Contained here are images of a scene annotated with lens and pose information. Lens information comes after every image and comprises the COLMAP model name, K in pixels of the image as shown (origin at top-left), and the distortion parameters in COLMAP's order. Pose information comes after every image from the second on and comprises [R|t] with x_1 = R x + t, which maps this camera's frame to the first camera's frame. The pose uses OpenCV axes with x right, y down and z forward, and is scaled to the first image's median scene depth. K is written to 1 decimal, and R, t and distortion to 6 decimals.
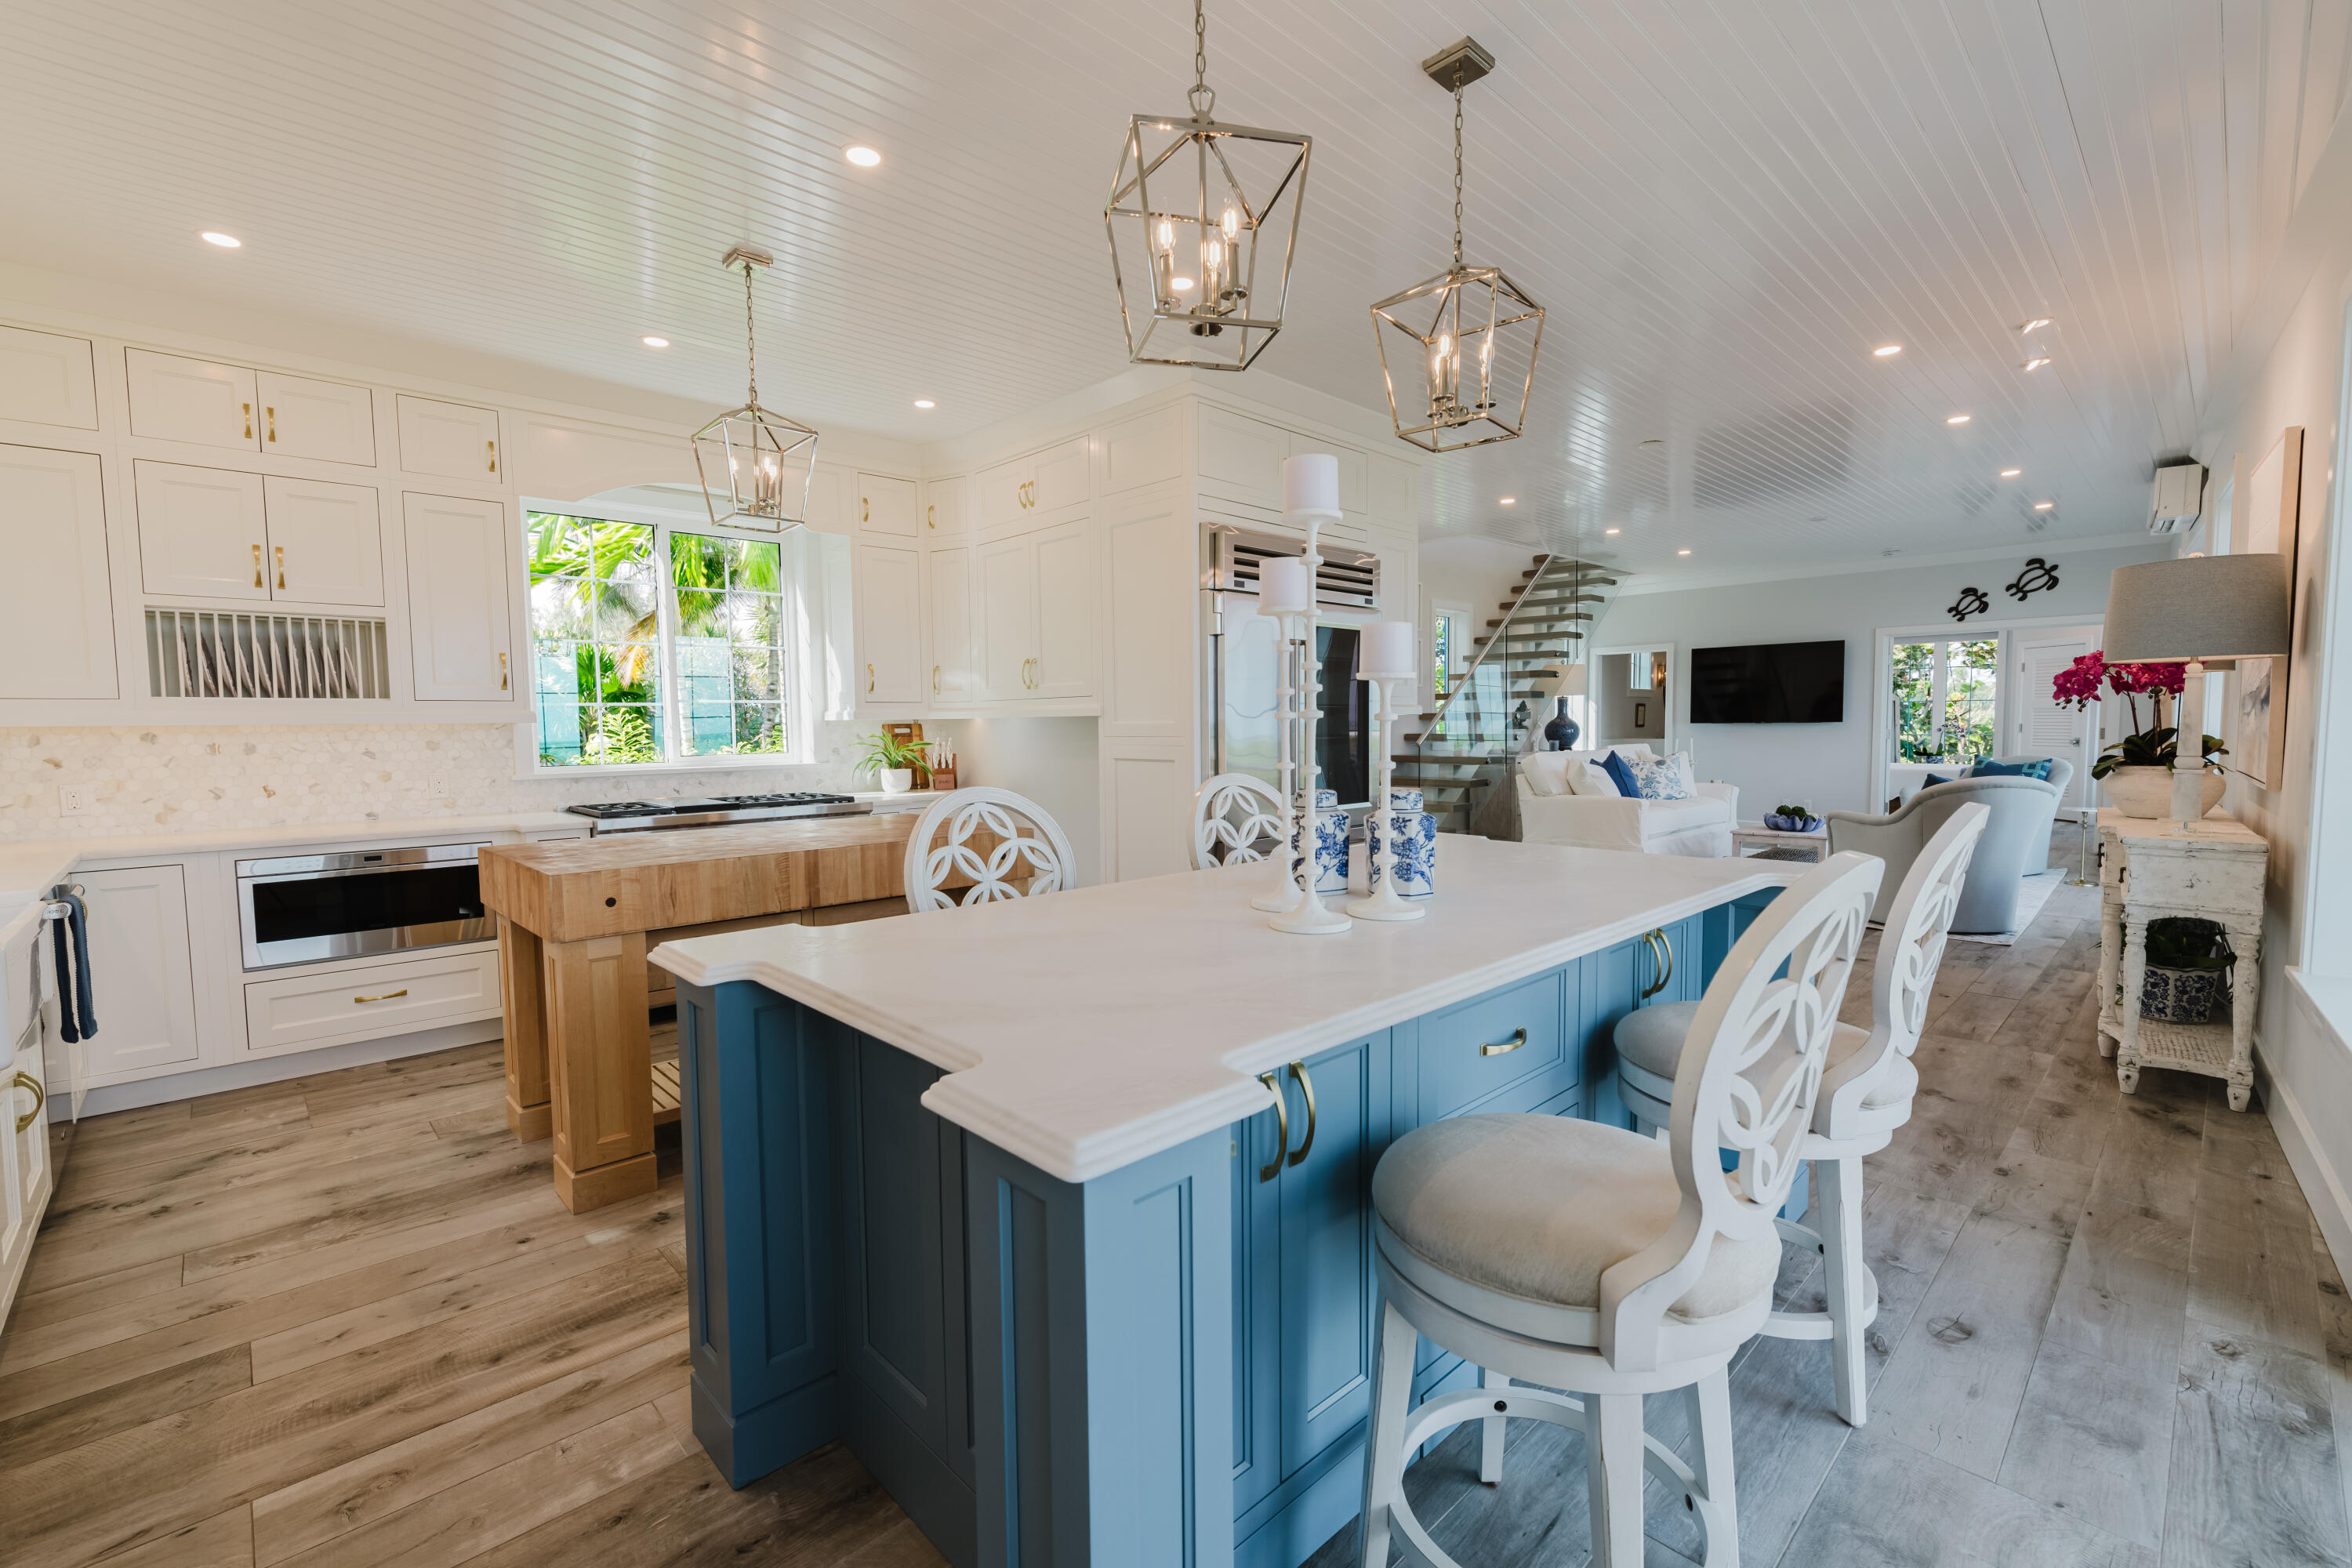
lens RADIAL K [[1011.9, 0, 1169.8], [0, 1011.9, 787.7], [0, 0, 1]] dist [-0.003754, -0.000077]
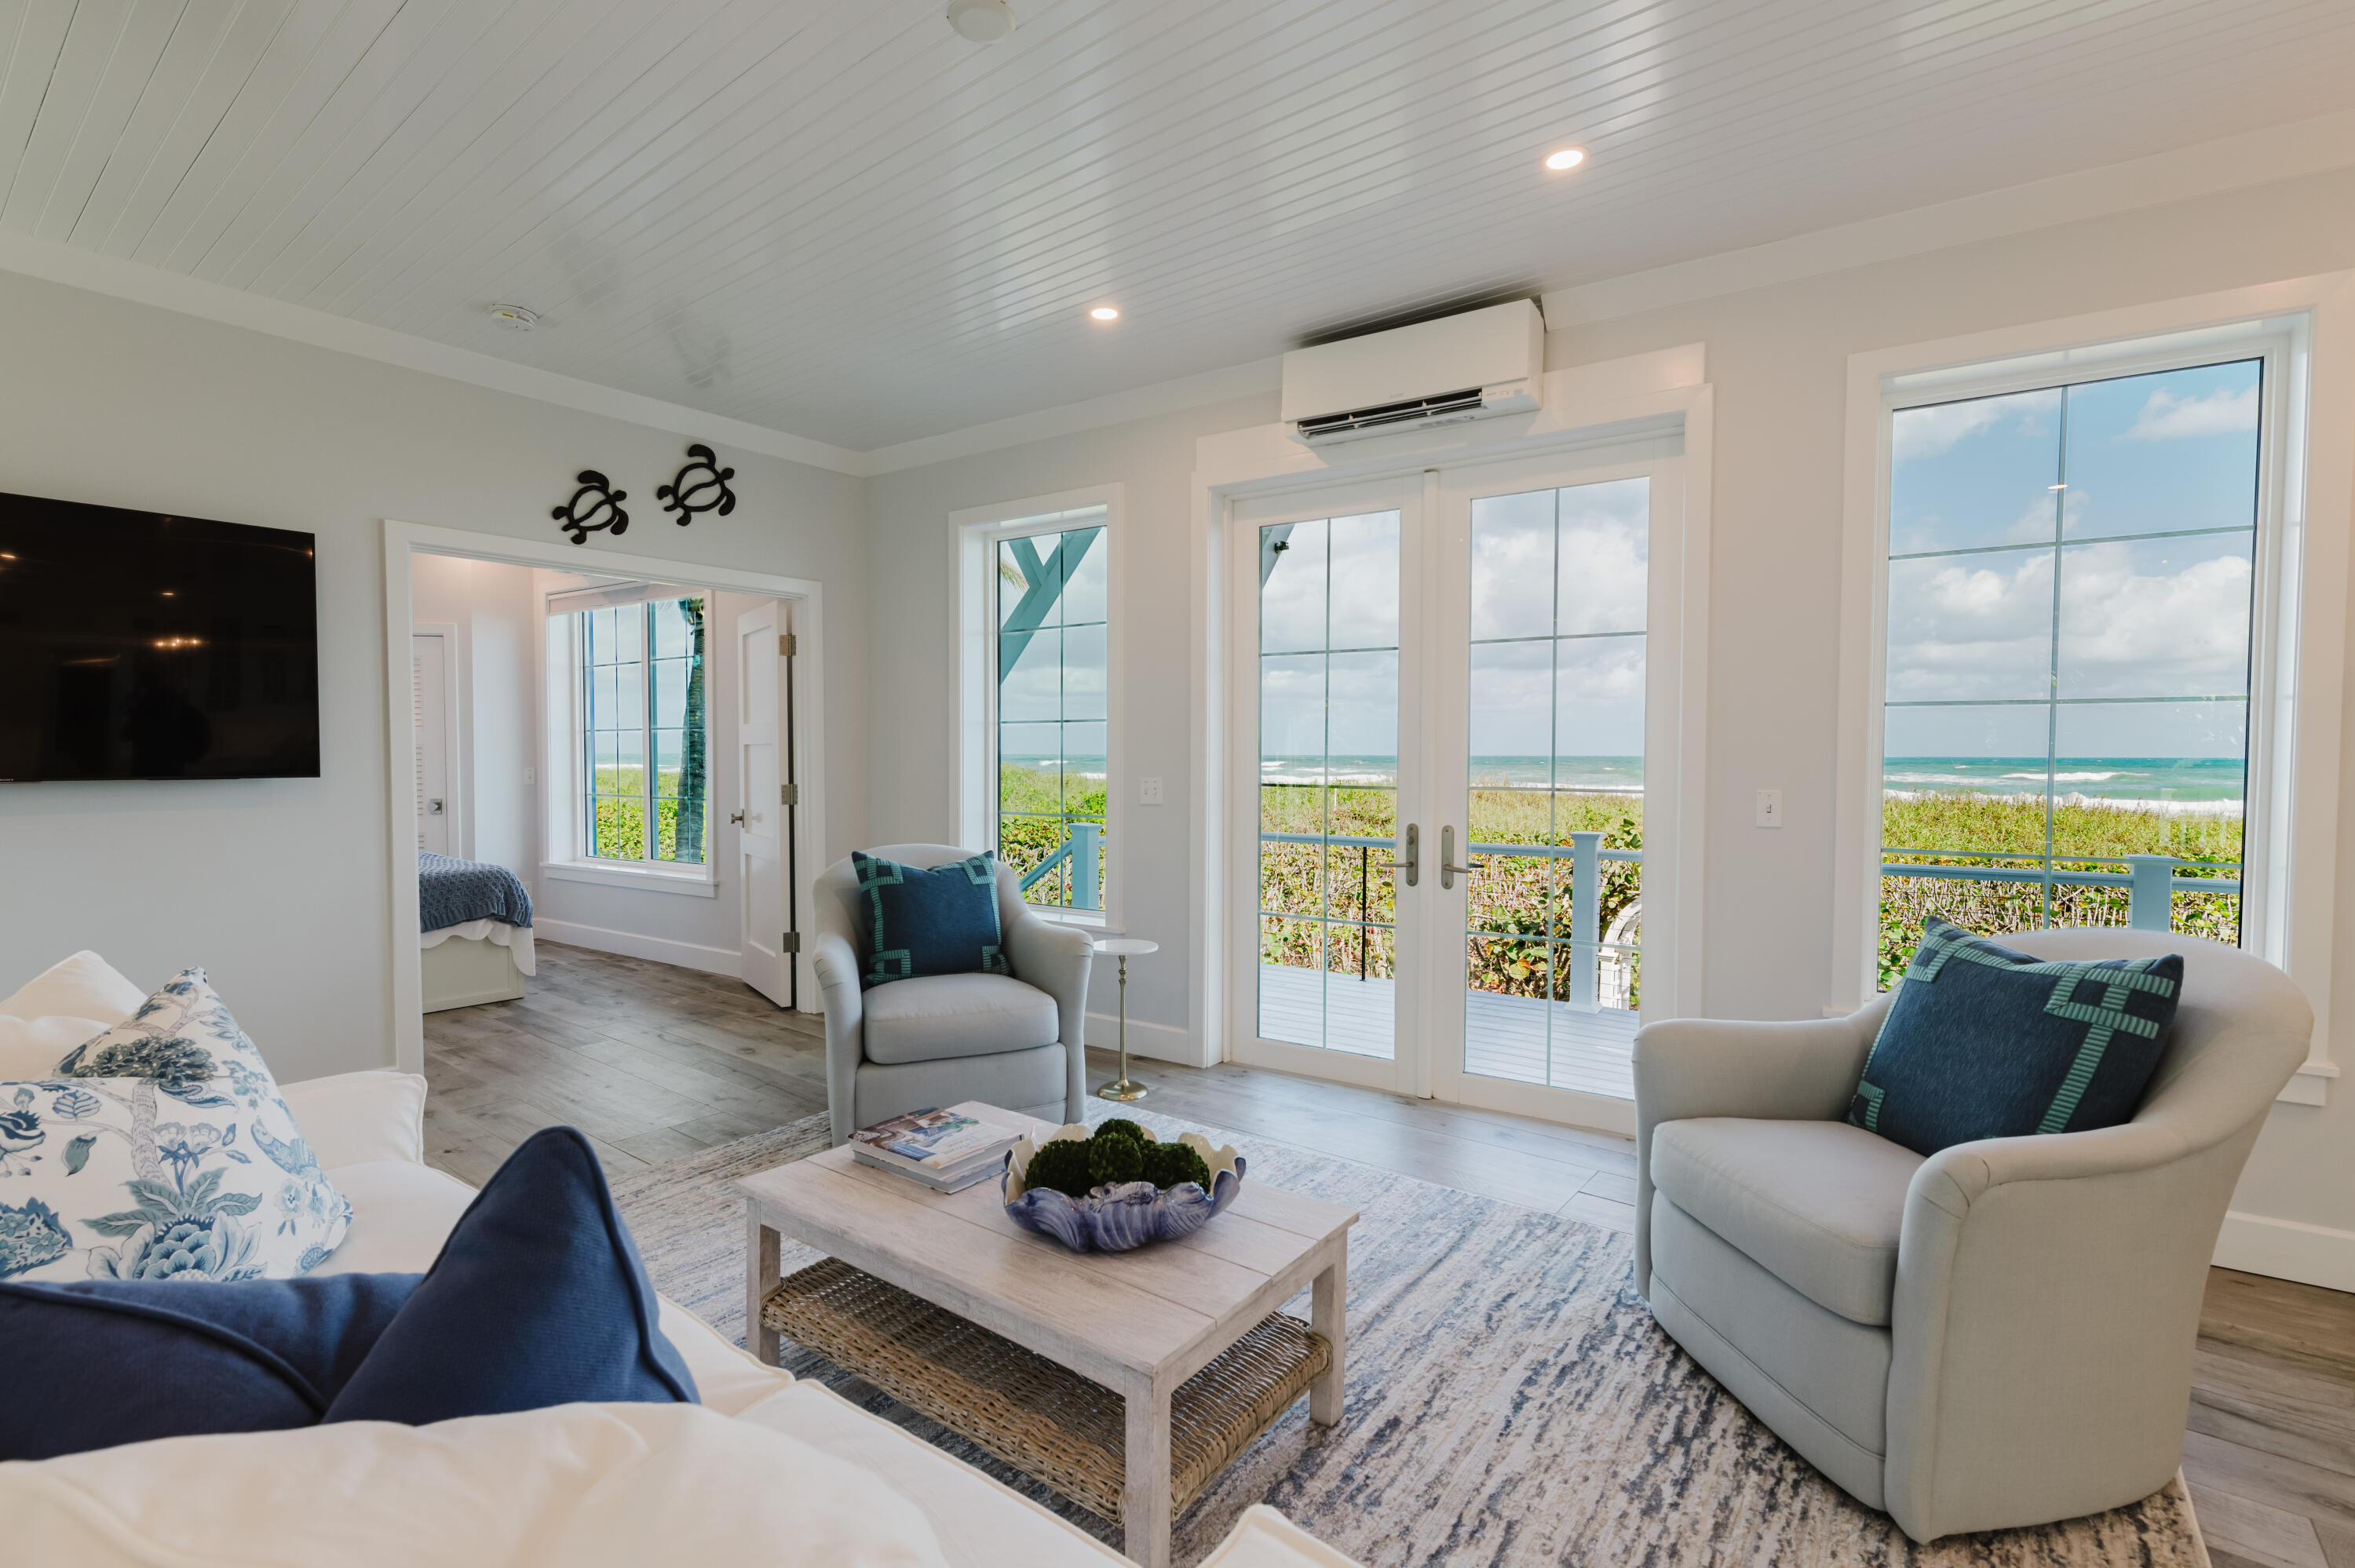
lens RADIAL K [[1080.9, 0, 1179.8], [0, 1080.9, 784.2], [0, 0, 1]] dist [-0.001995, -0.000092]
pose [[-0.186164, -0.017899, 0.982356, 0.284275], [0.054494, 0.998107, 0.028513, -0.062331], [-0.981006, 0.058841, -0.184836, 0.844841]]
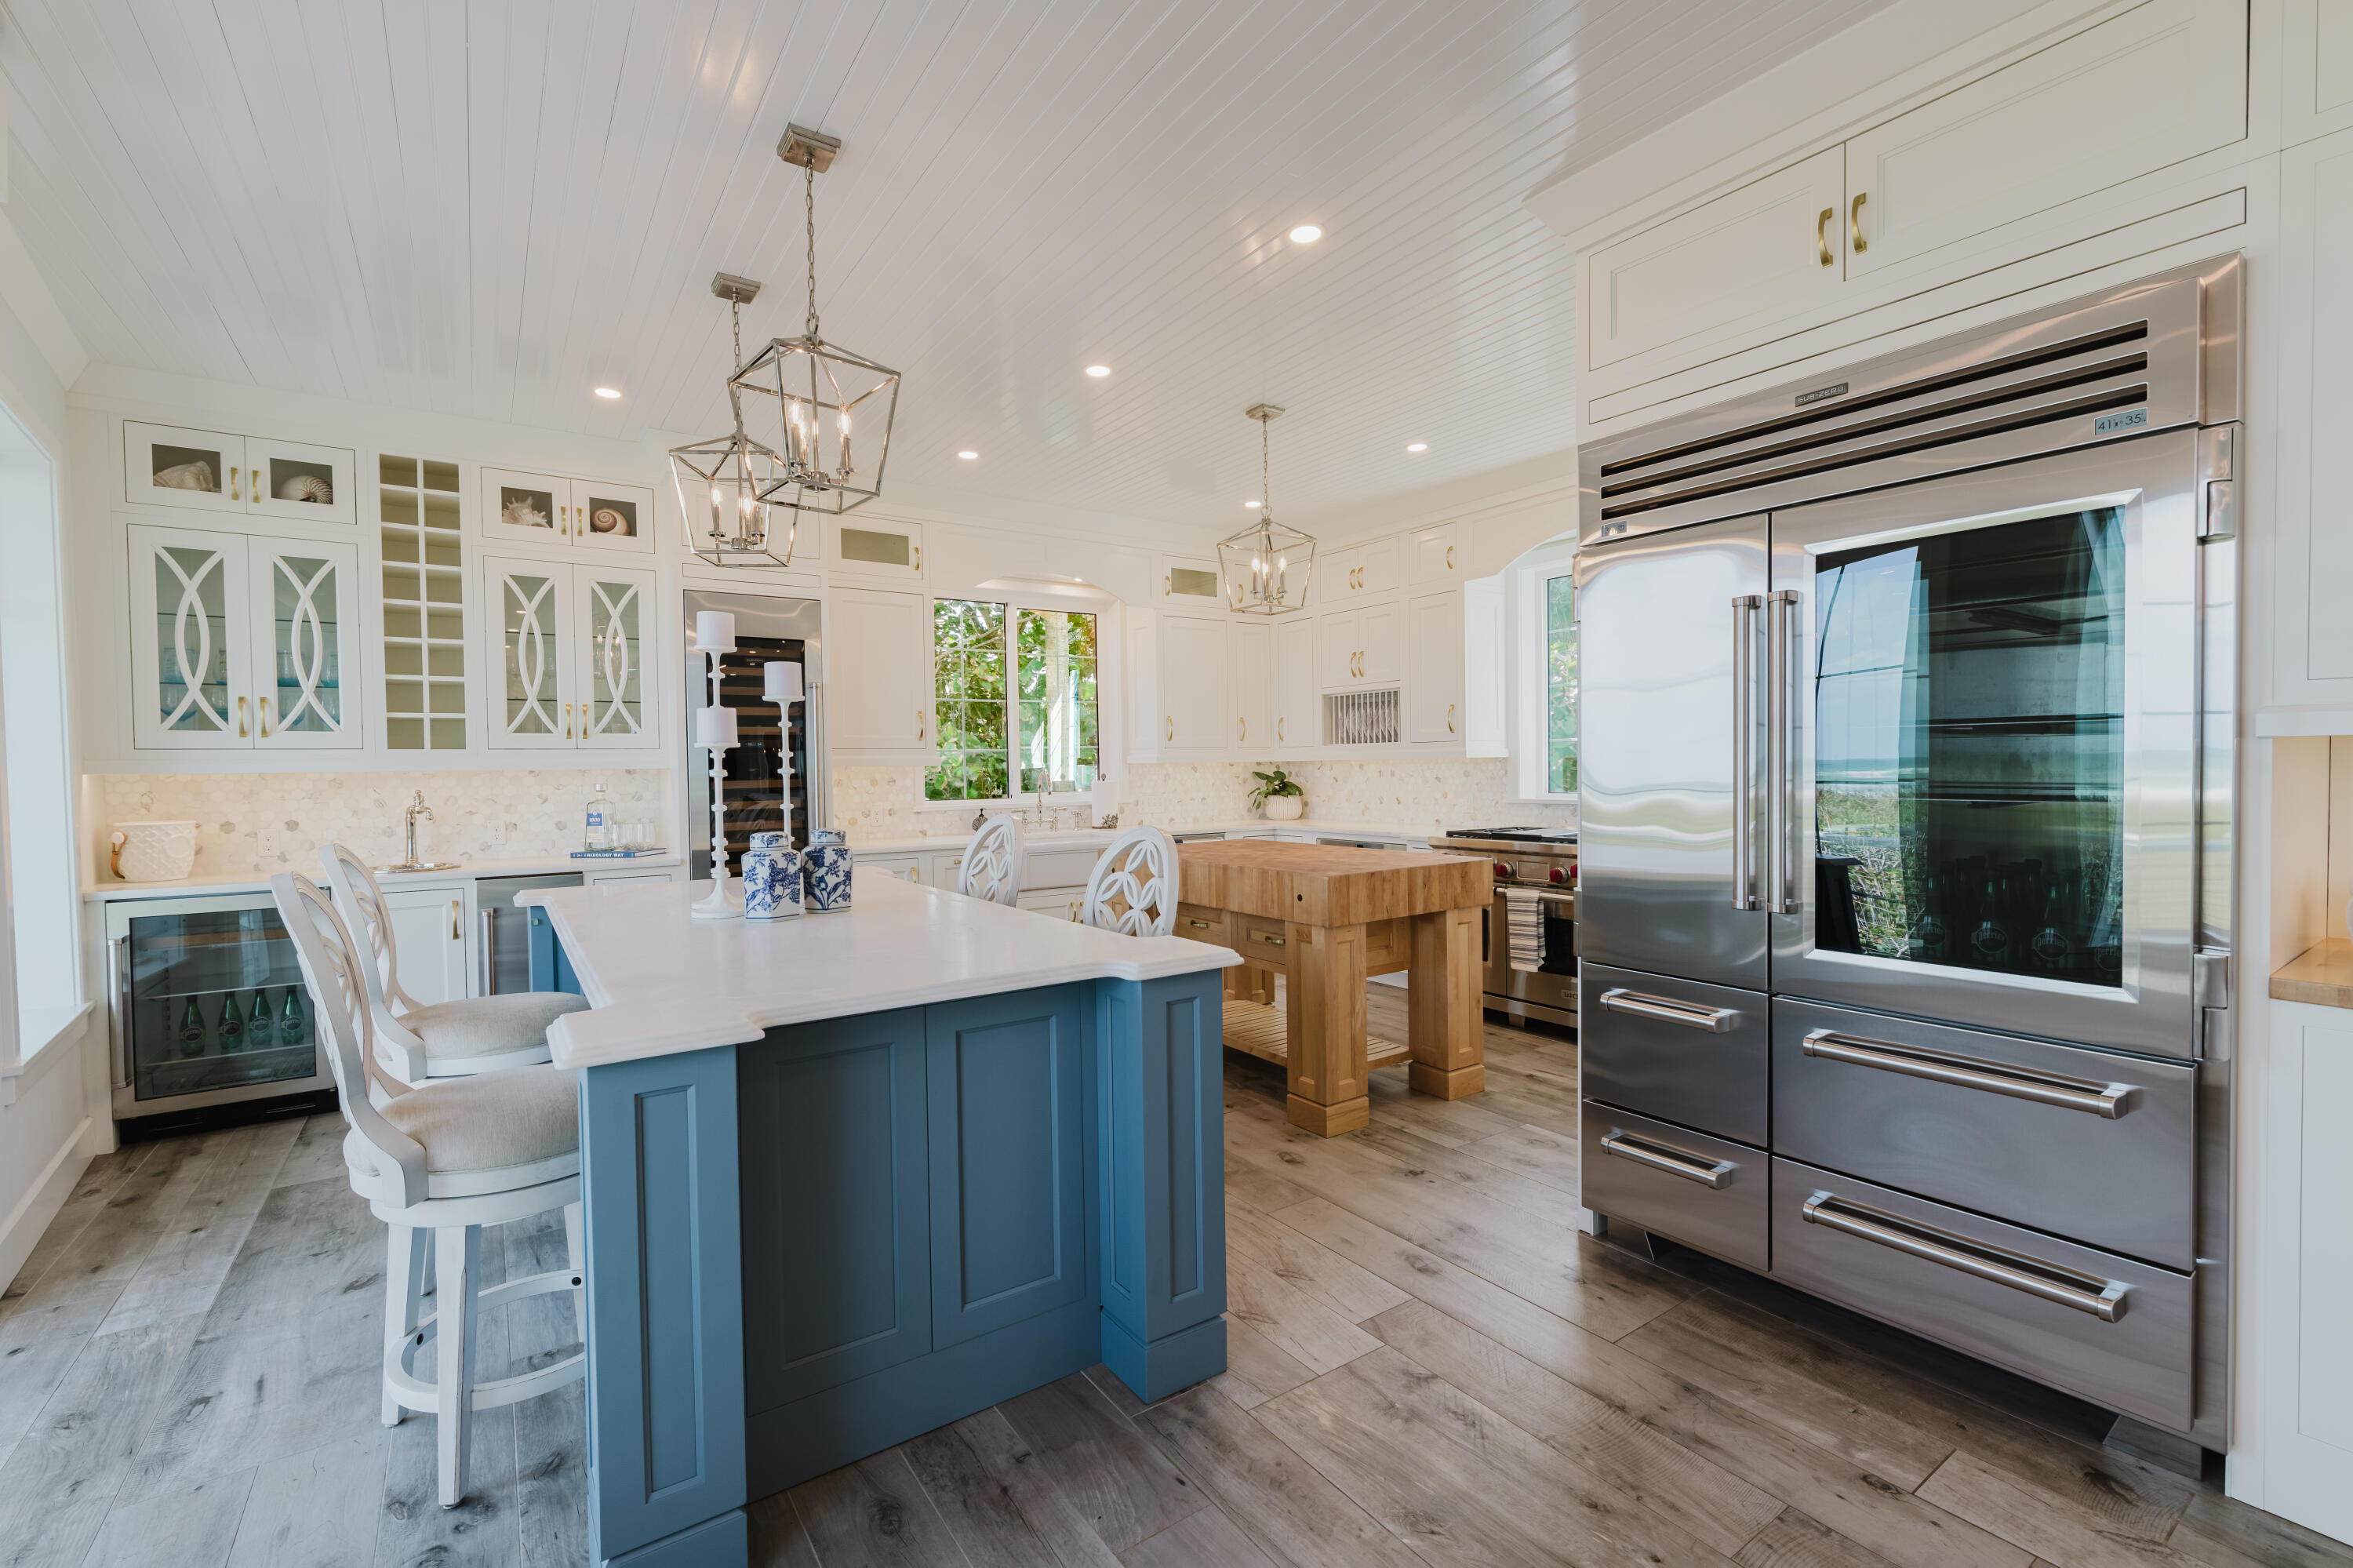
lens RADIAL K [[1012.4, 0, 1184.6], [0, 1012.4, 786.8], [0, 0, 1]] dist [-0.003754, -0.000077]
pose [[-0.145380, 0.034716, -0.988767, 0.909745], [-0.041746, 0.998279, 0.041188, -0.086953], [0.988495, 0.047265, -0.143681, 1.113444]]
